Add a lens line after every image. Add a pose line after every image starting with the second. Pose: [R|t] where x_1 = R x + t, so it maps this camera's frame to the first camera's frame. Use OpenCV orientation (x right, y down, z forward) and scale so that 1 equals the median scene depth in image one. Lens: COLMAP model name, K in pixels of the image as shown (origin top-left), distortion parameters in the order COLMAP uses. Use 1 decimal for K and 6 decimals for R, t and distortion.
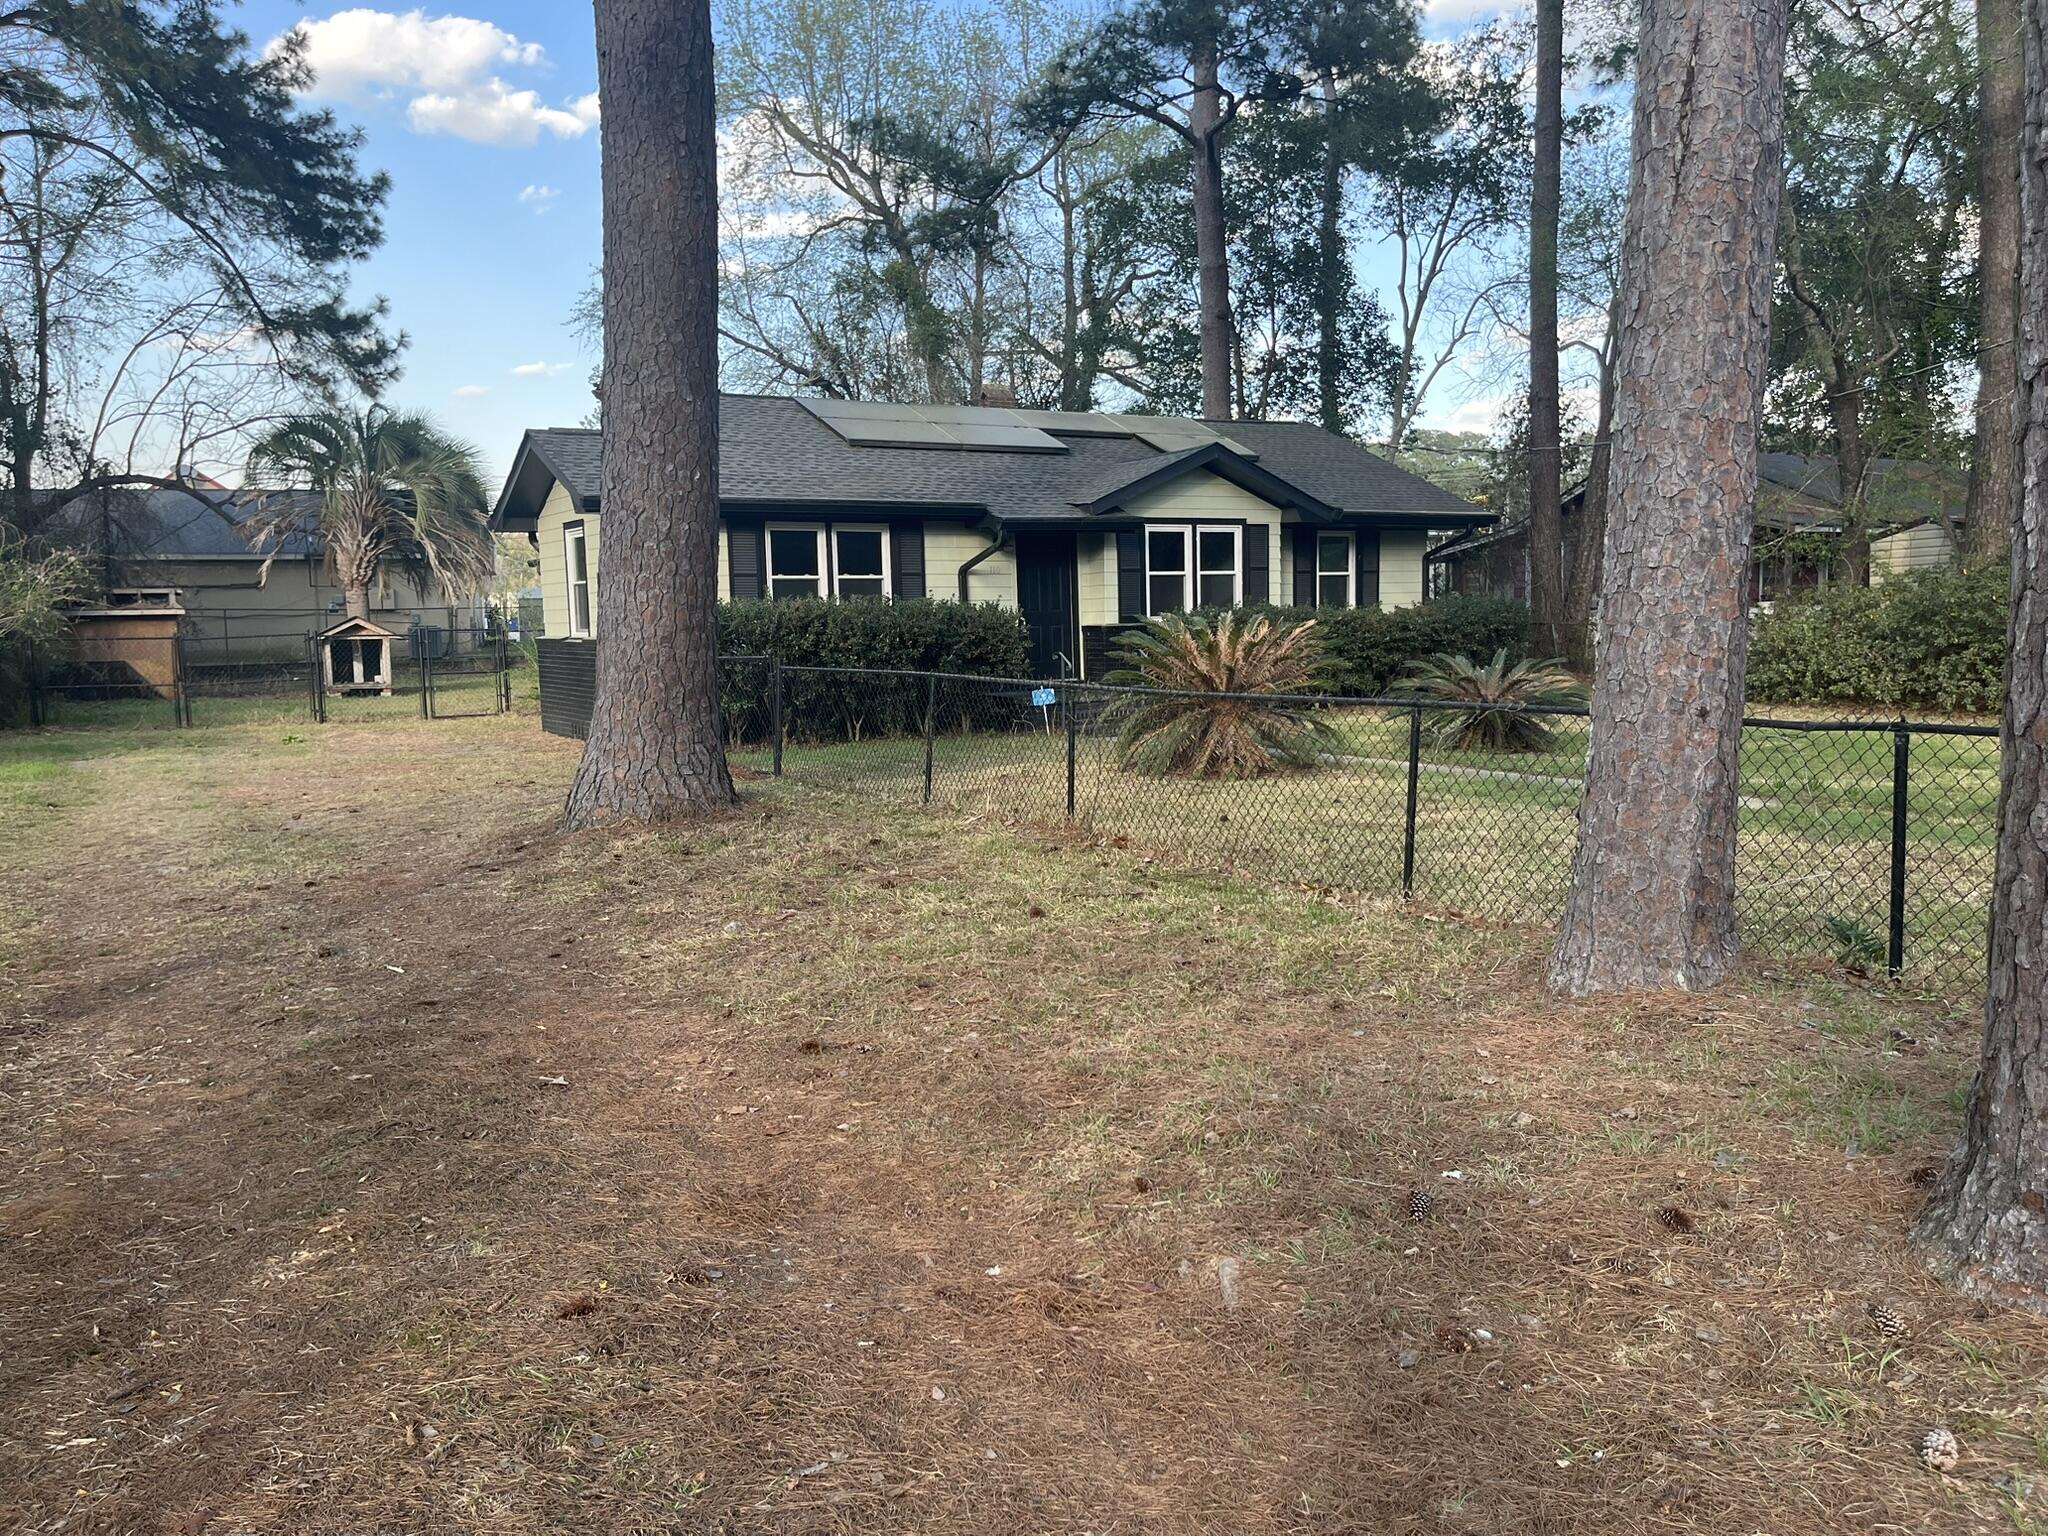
lens RADIAL K [[1556.9, 0, 1016.8], [0, 1556.9, 774.5], [0, 0, 1]] dist [0.059473, -0.084411]
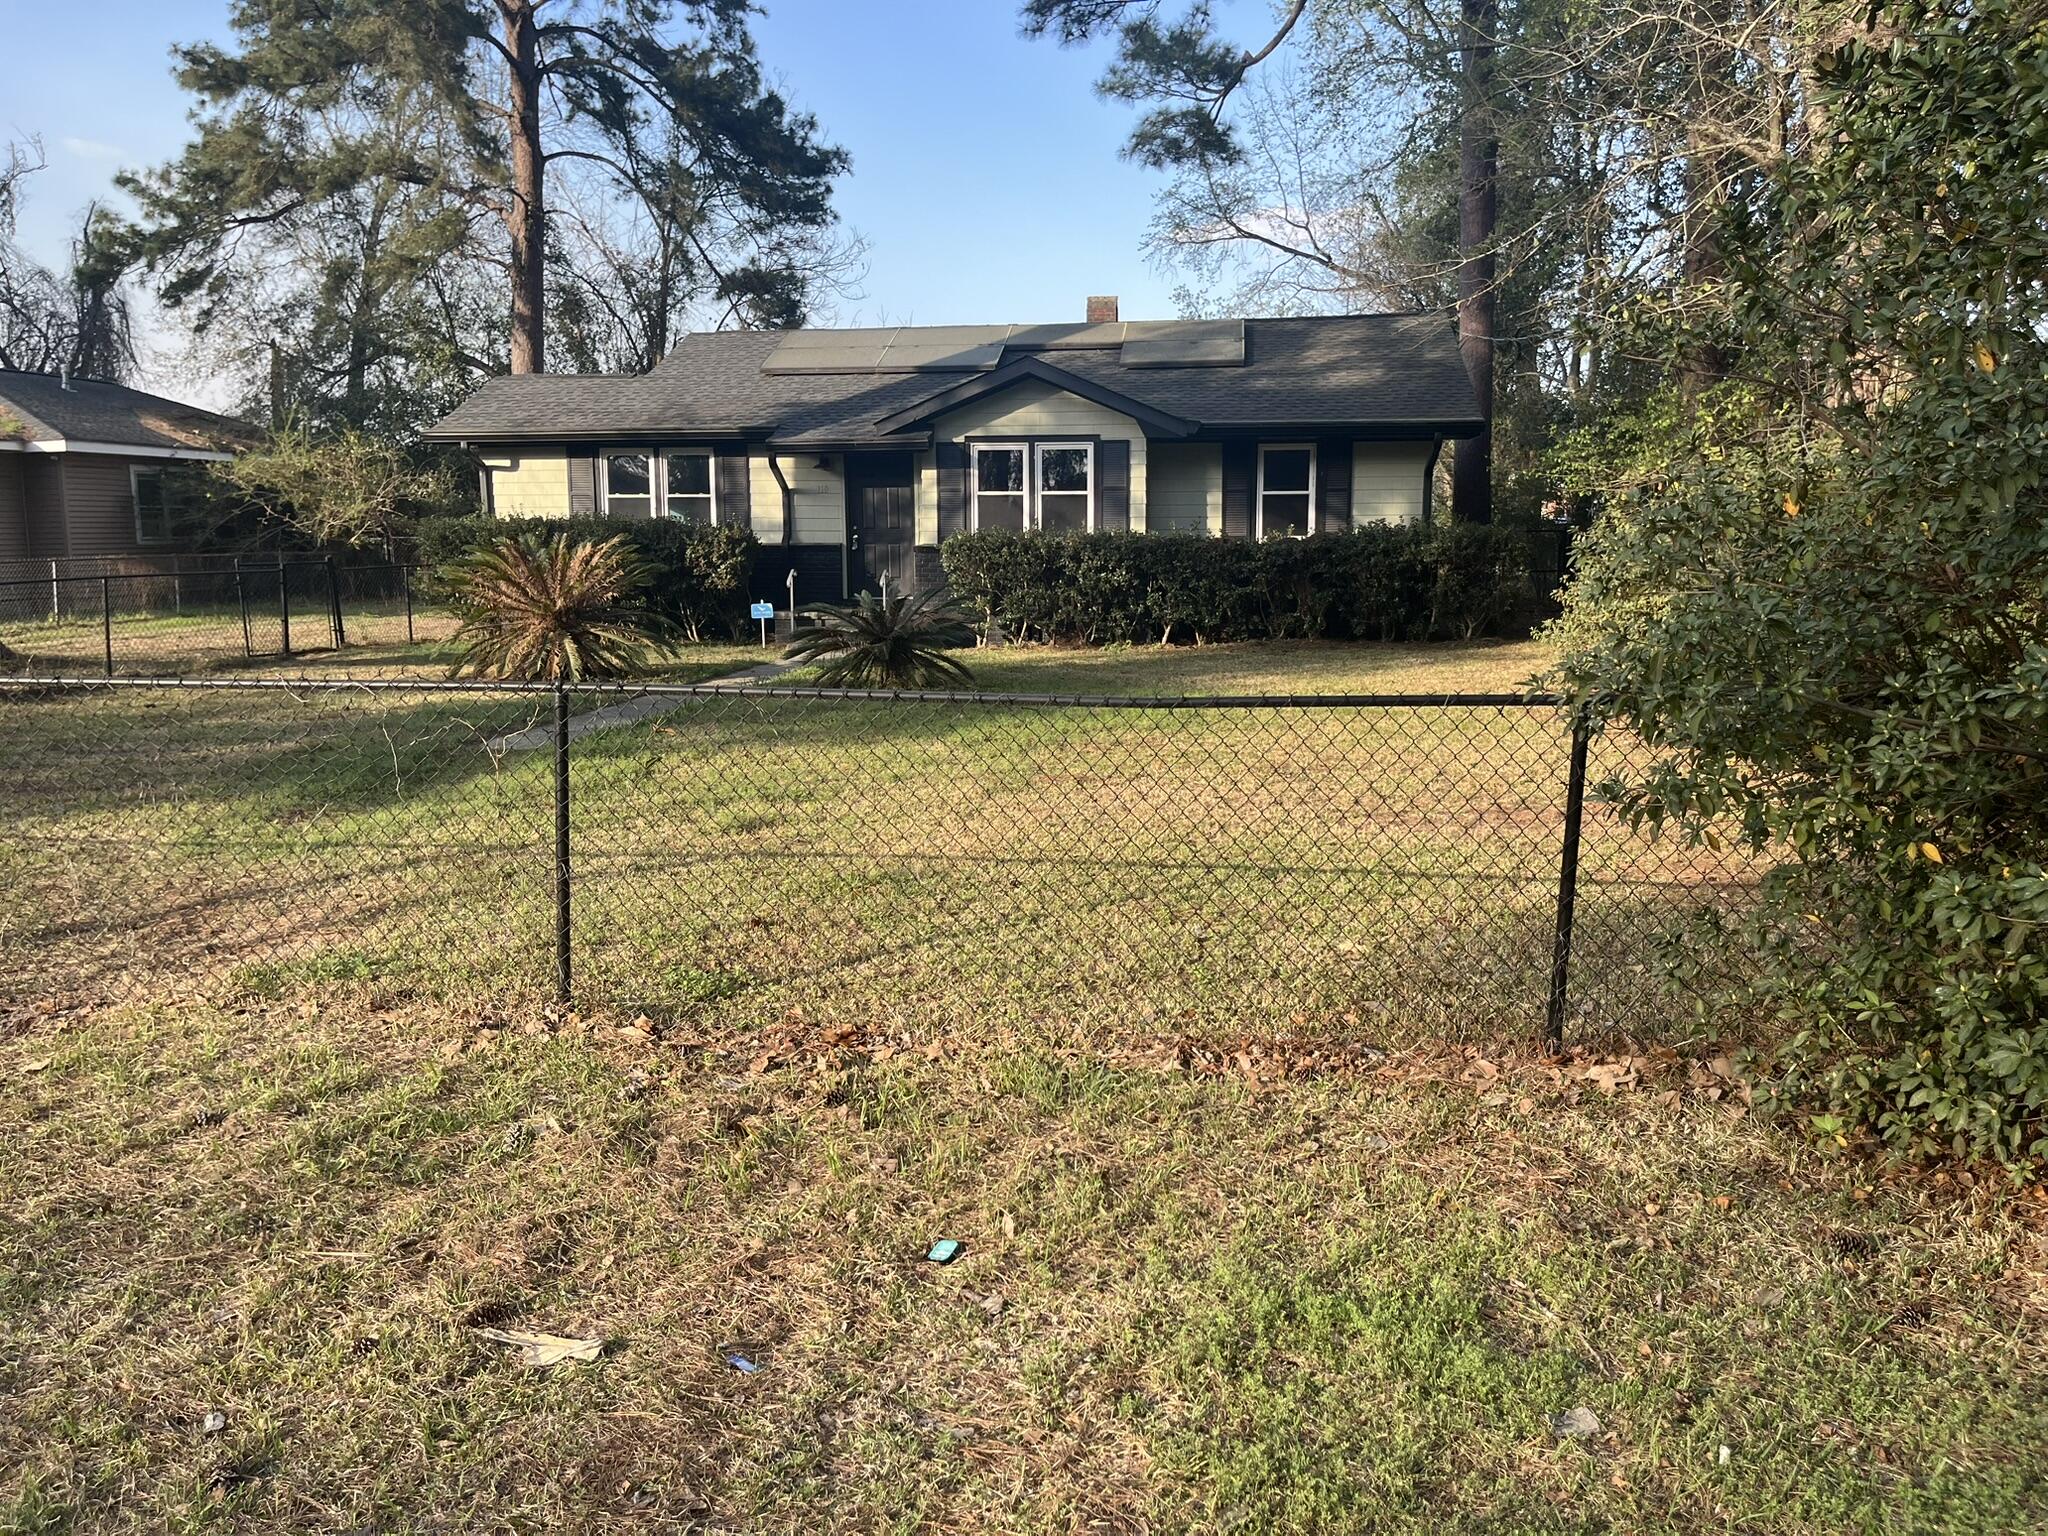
lens RADIAL K [[1556.9, 0, 1026.4], [0, 1556.9, 769.4], [0, 0, 1]] dist [0.059473, -0.084411]
pose [[0.782702, 0.111322, -0.612360, 0.733278], [-0.077109, 0.993639, 0.082077, -0.038946], [0.617602, -0.017023, 0.786307, 0.239028]]
